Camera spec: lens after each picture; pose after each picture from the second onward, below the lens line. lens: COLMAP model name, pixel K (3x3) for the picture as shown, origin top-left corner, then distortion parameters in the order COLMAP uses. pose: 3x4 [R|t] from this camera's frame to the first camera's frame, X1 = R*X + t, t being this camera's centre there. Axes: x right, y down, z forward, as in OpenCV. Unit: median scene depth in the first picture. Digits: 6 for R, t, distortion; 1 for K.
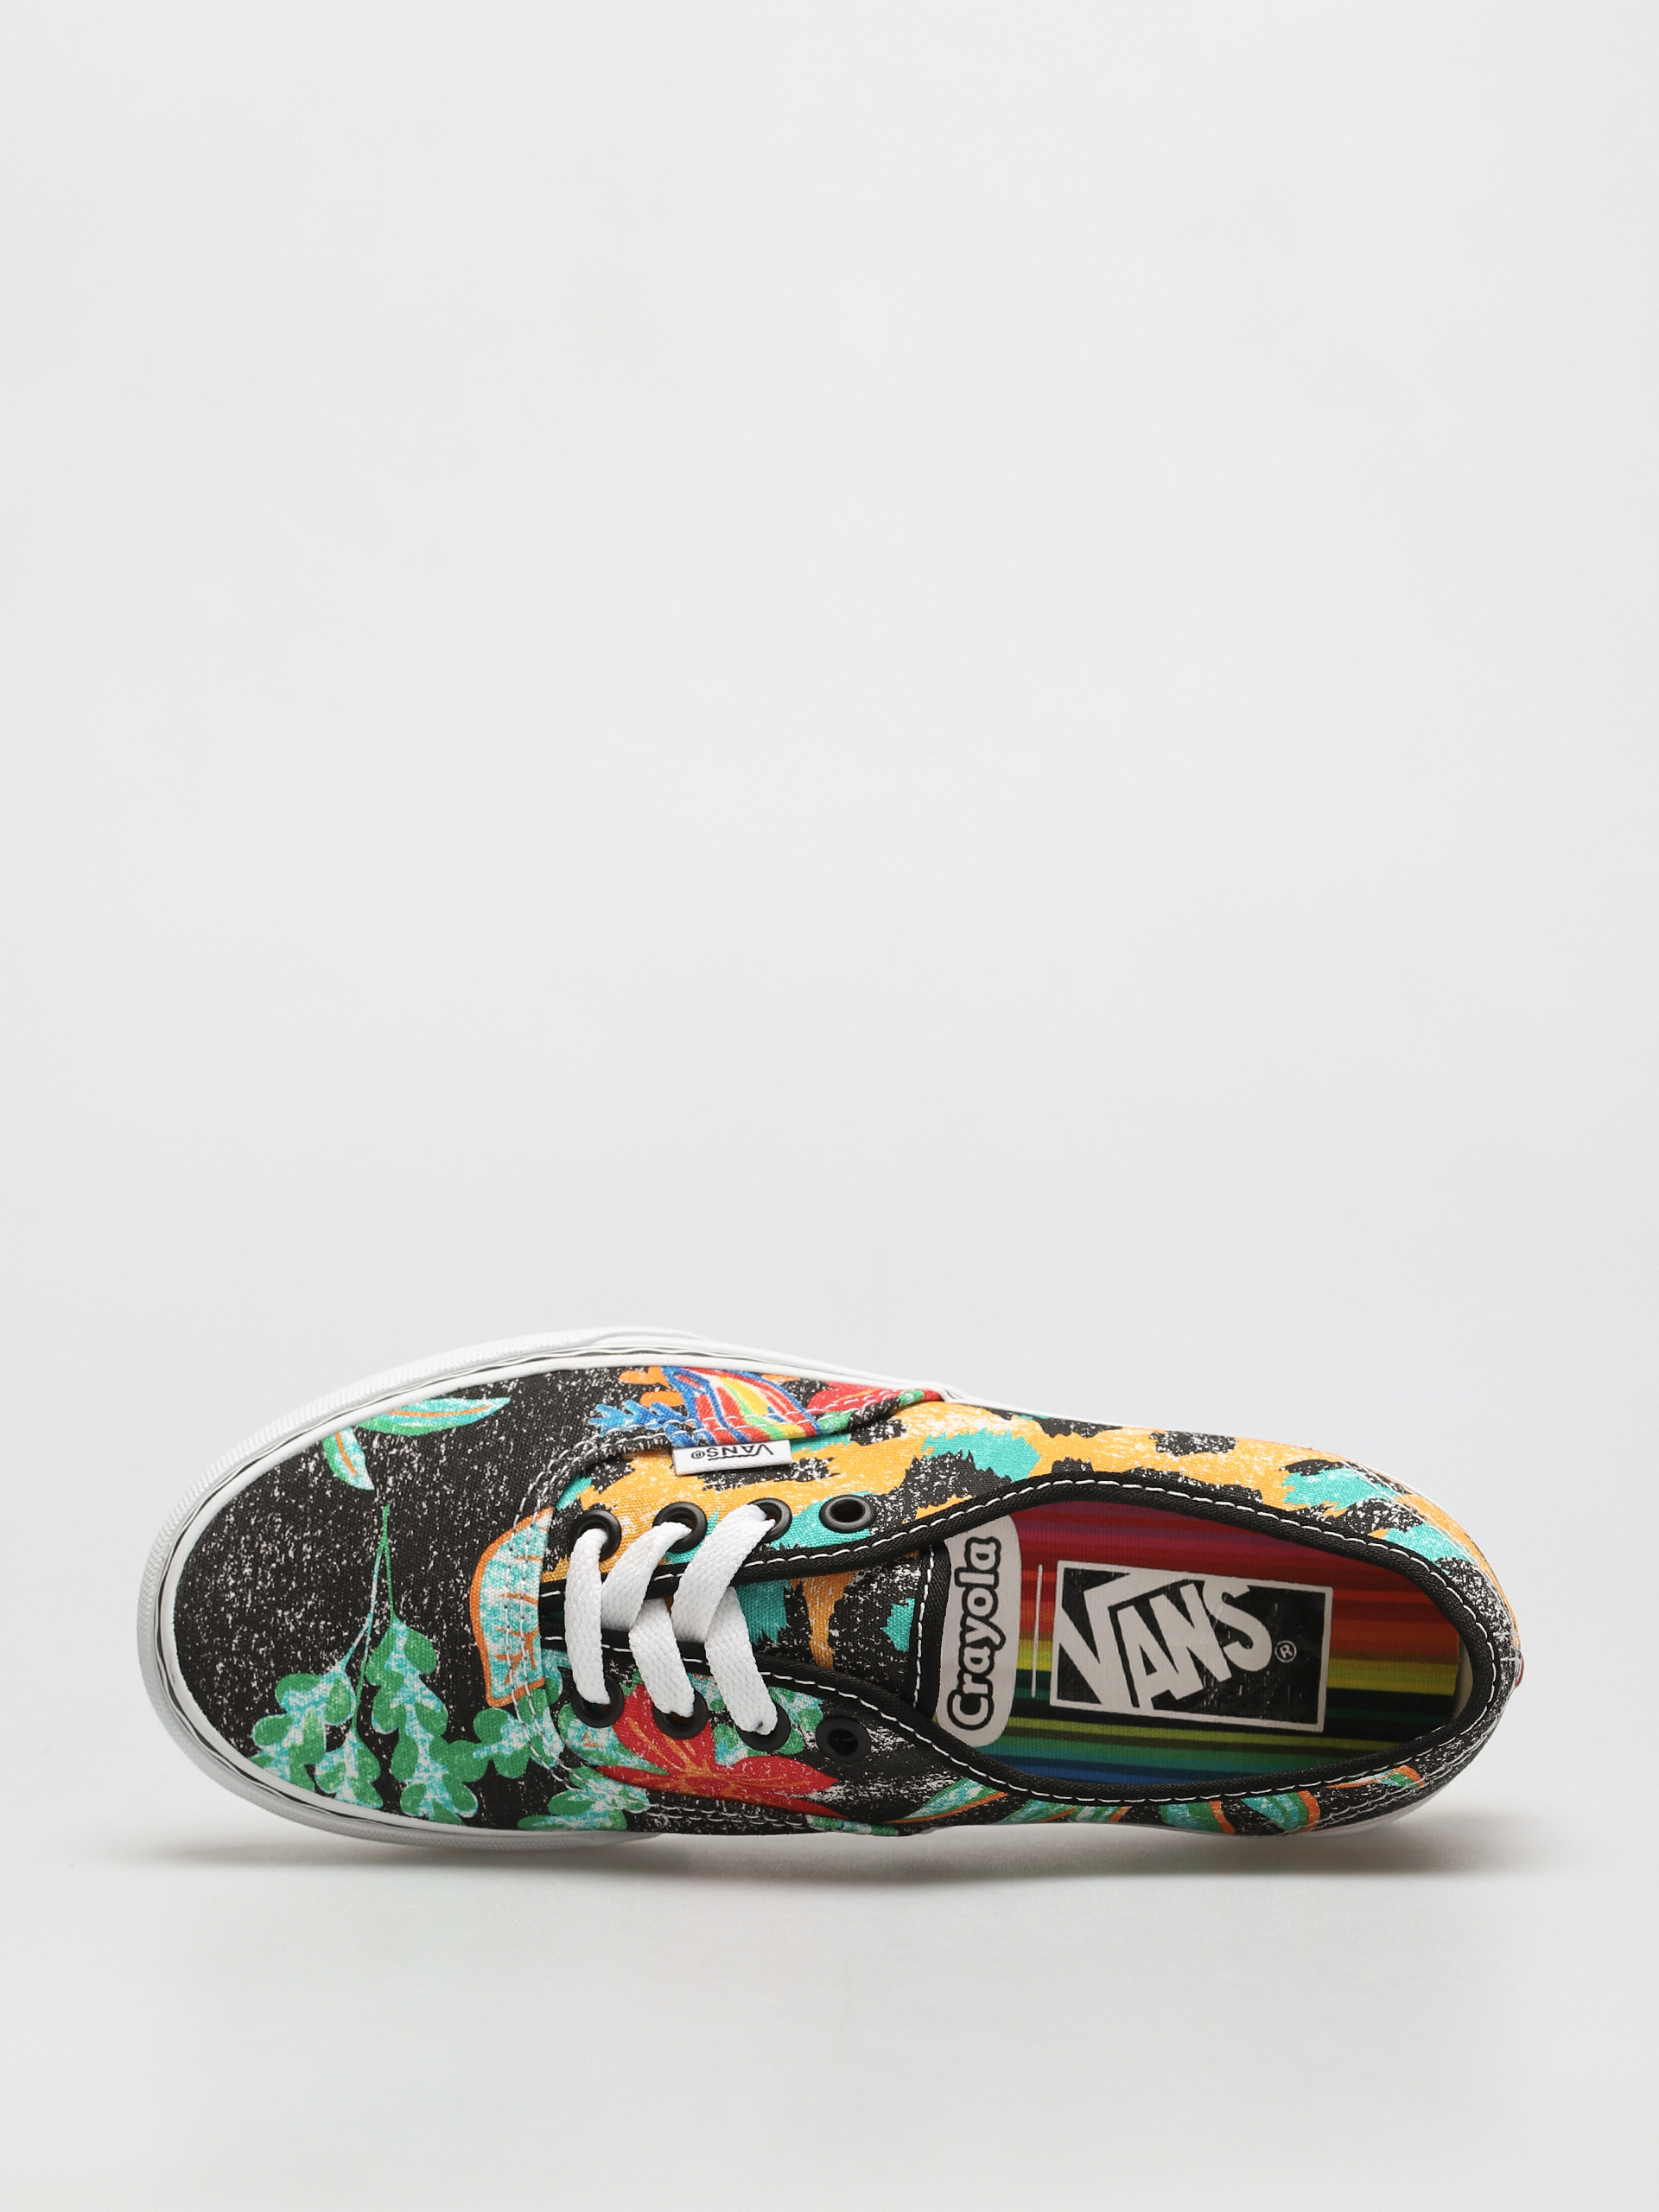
lens RADIAL K [[9305.9, 0, 778.3], [0, 9305.9, 1106.1], [0, 0, 1]] dist [0.114067, -7.655566]
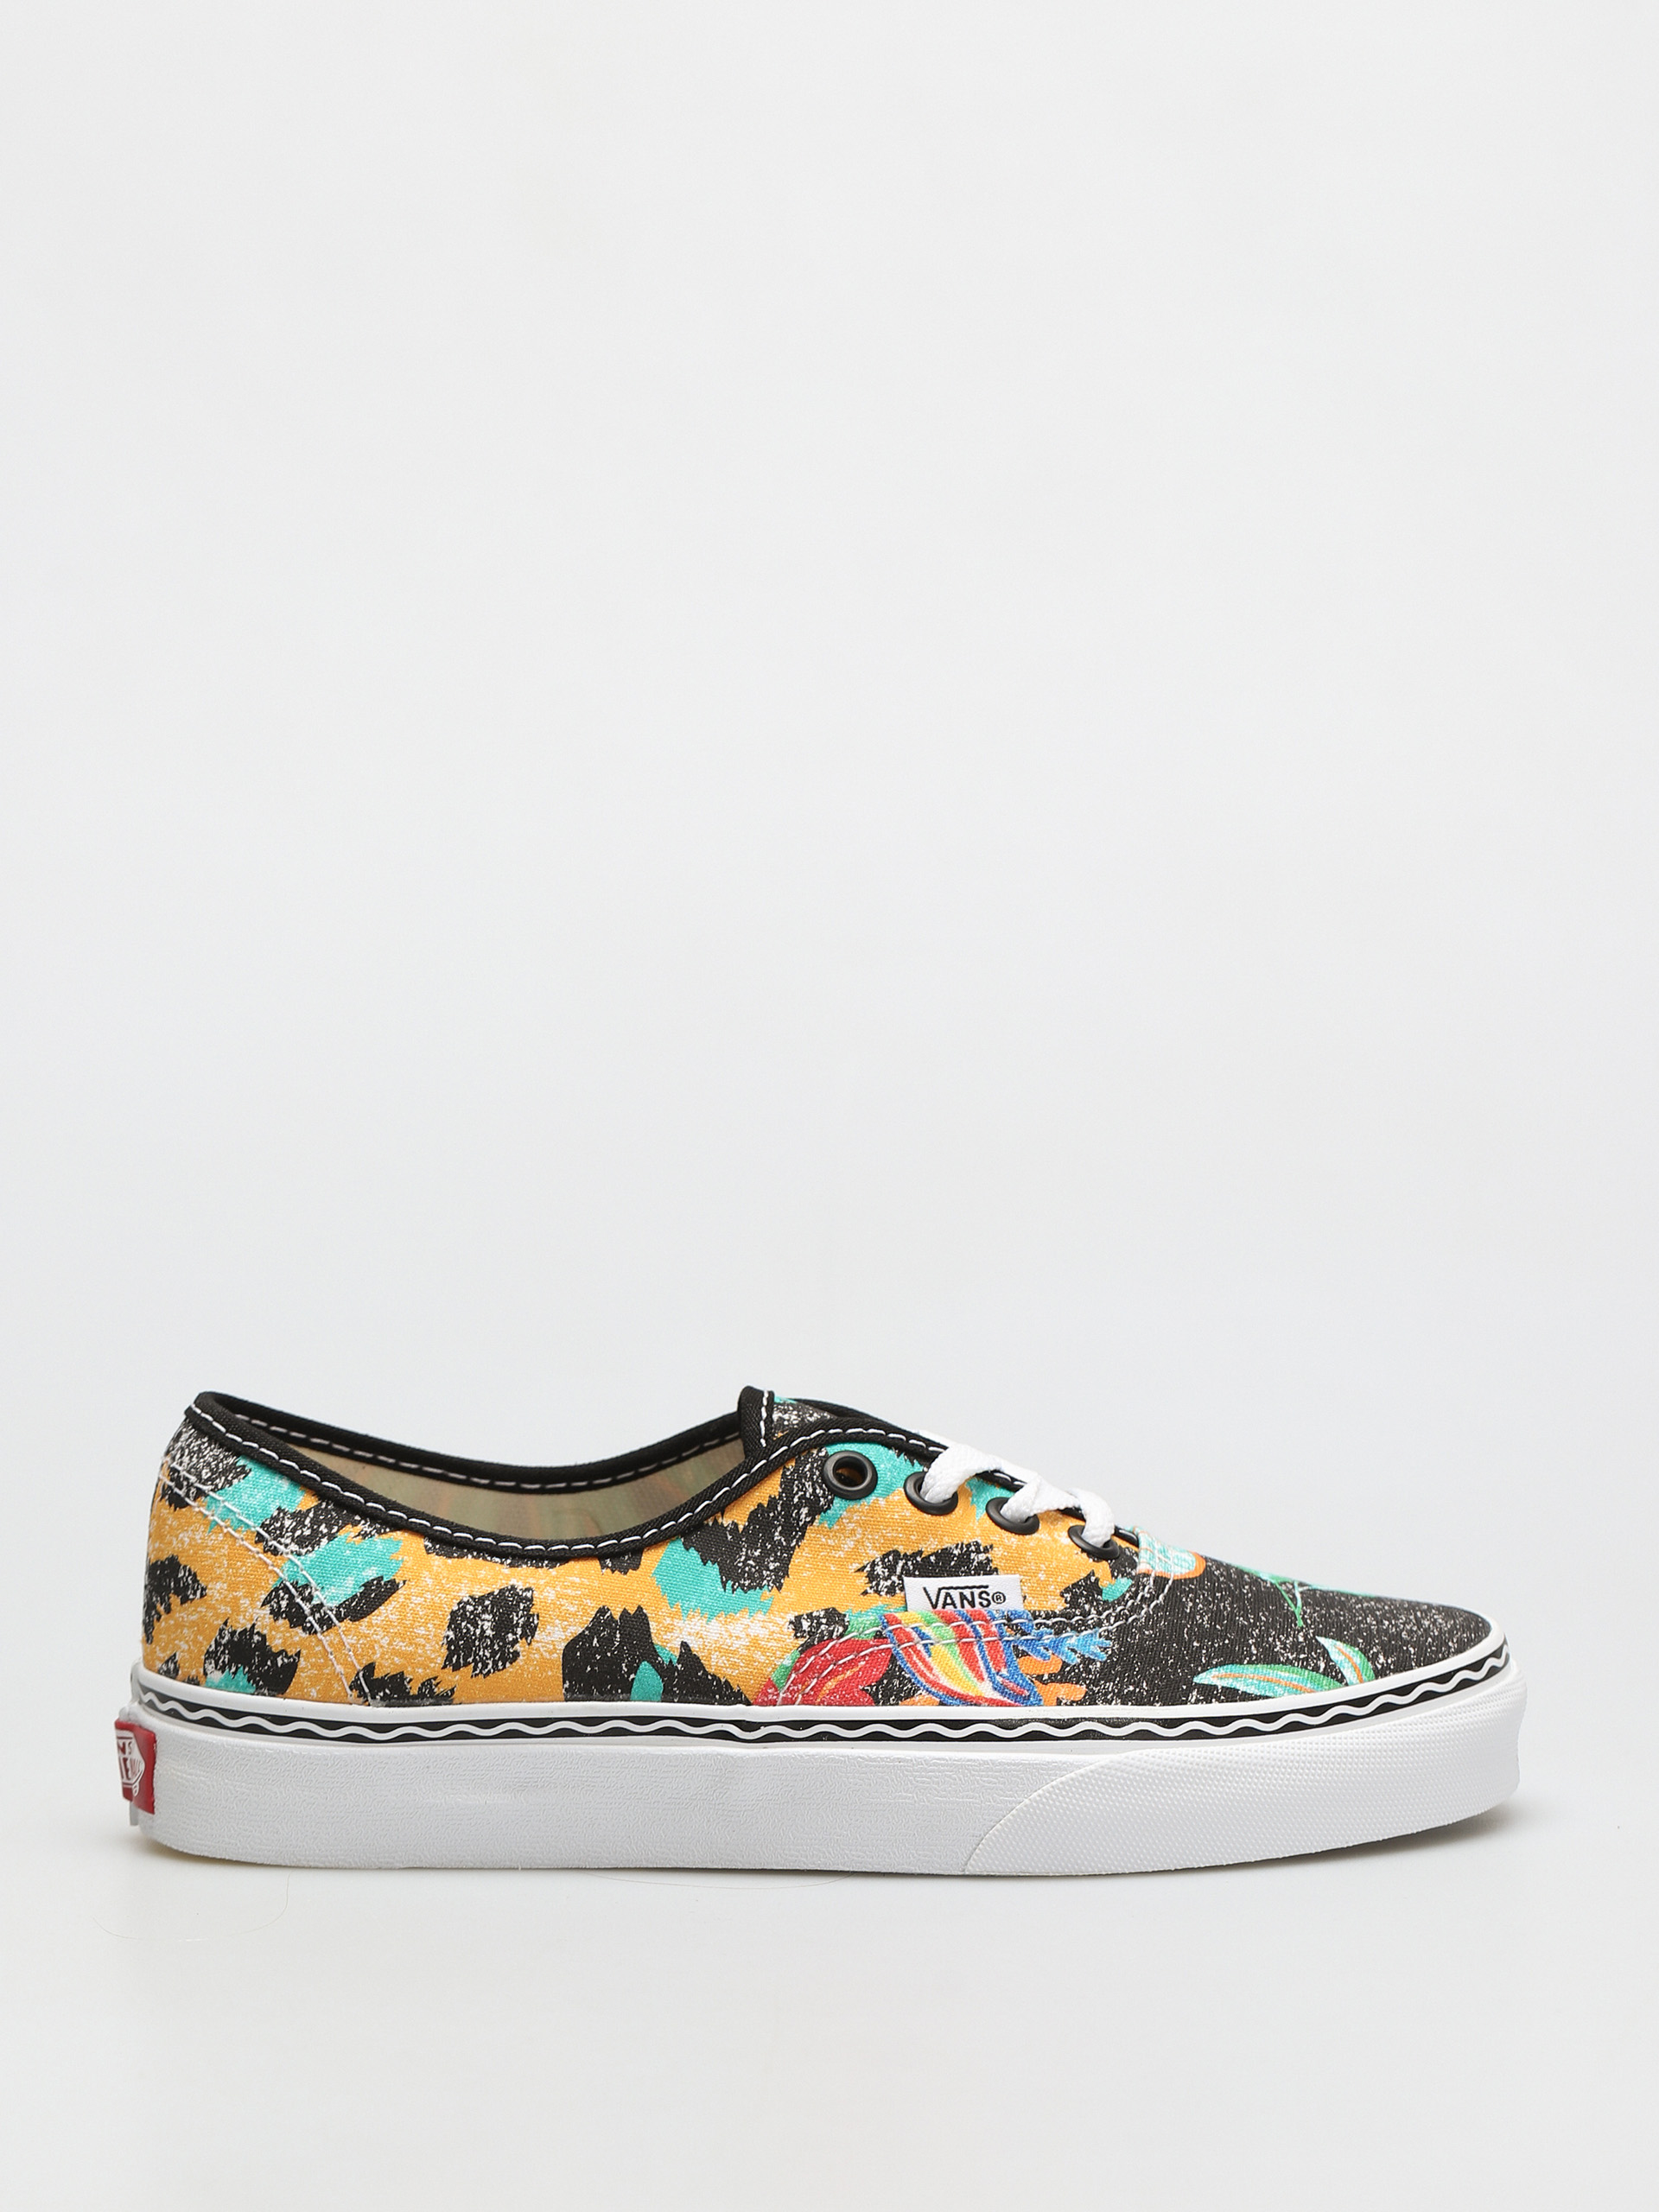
lens RADIAL K [[9305.9, 0, 778.3], [0, 9305.9, 1106.1], [0, 0, 1]] dist [0.114067, -7.655566]
pose [[-0.987704, -0.078023, -0.135477, 0.151124], [-0.132117, -0.046752, 0.990131, -0.927242], [-0.083587, 0.995855, 0.035869, 0.915325]]
